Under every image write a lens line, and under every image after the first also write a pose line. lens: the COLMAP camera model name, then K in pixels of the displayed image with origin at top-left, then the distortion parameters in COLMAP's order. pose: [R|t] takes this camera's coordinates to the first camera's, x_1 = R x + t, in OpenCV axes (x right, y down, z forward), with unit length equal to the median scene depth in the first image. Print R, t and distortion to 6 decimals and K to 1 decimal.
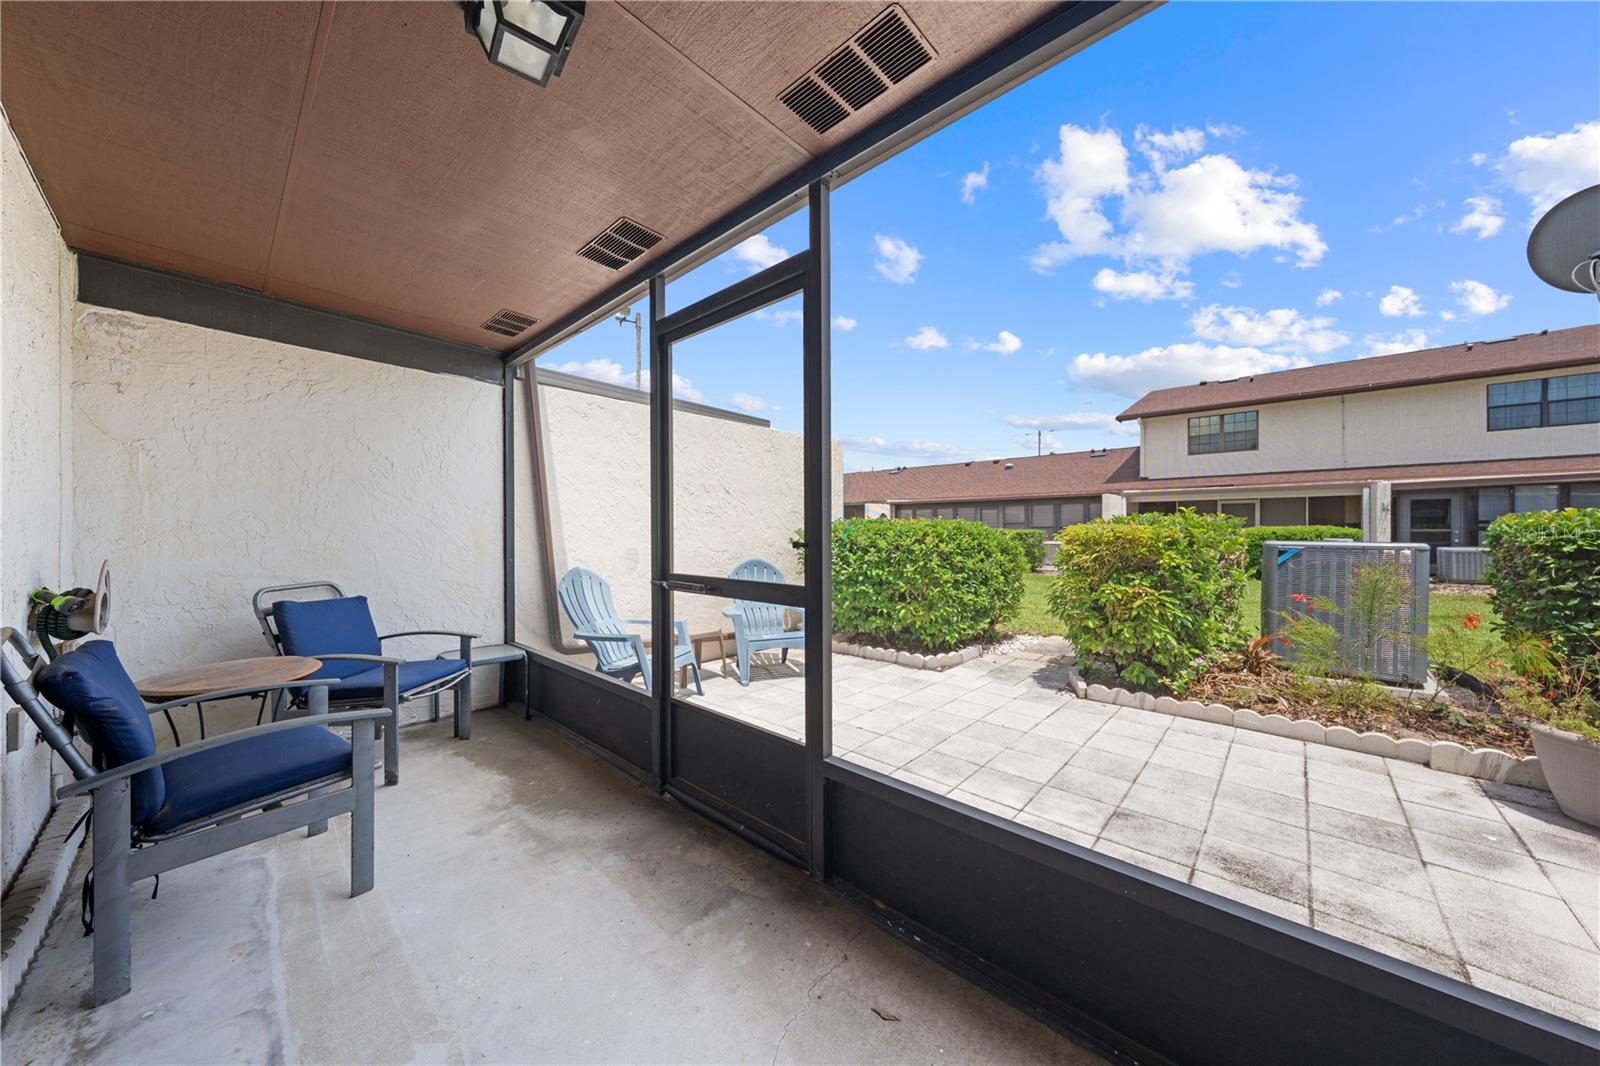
lens RADIAL K [[538.7, 0, 802.5], [0, 538.7, 531.5], [0, 0, 1]] dist [-0.001643, -0.000351]
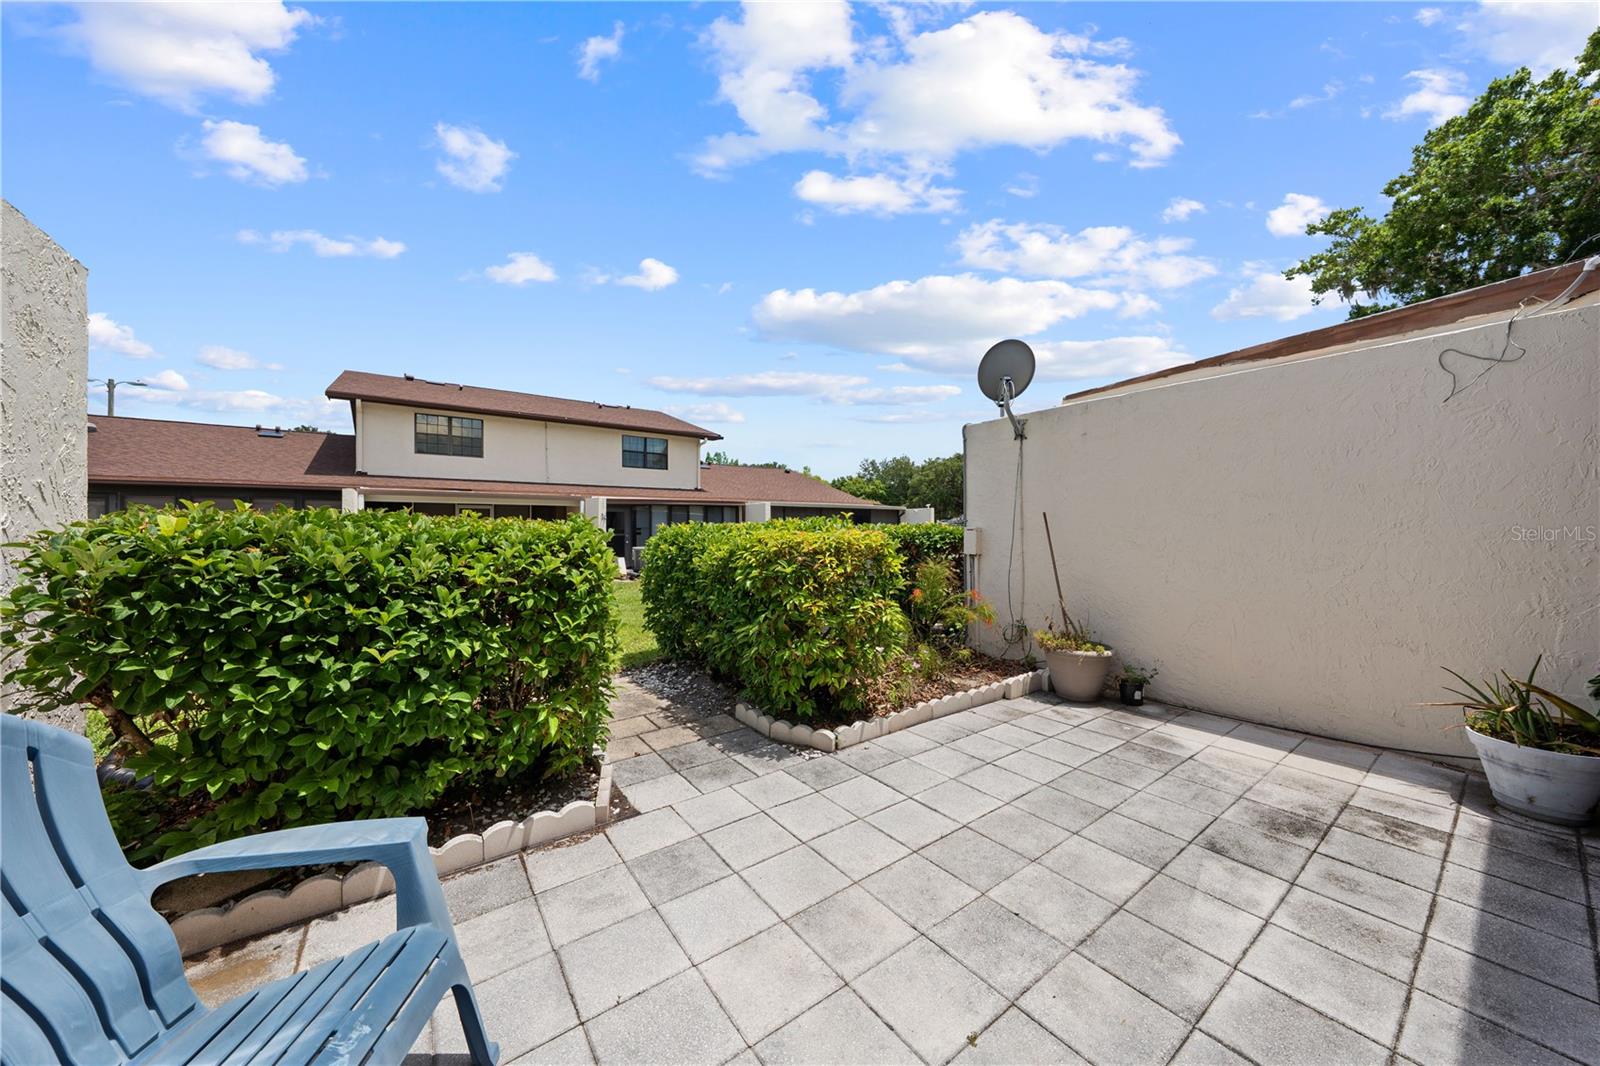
lens RADIAL K [[538.7, 0, 802.5], [0, 538.7, 531.5], [0, 0, 1]] dist [-0.001643, -0.000351]
pose [[0.193206, 0.002923, 0.981154, -0.224300], [0.004747, 0.999981, -0.003914, -0.007404], [-0.981147, 0.005414, 0.193189, 0.755195]]
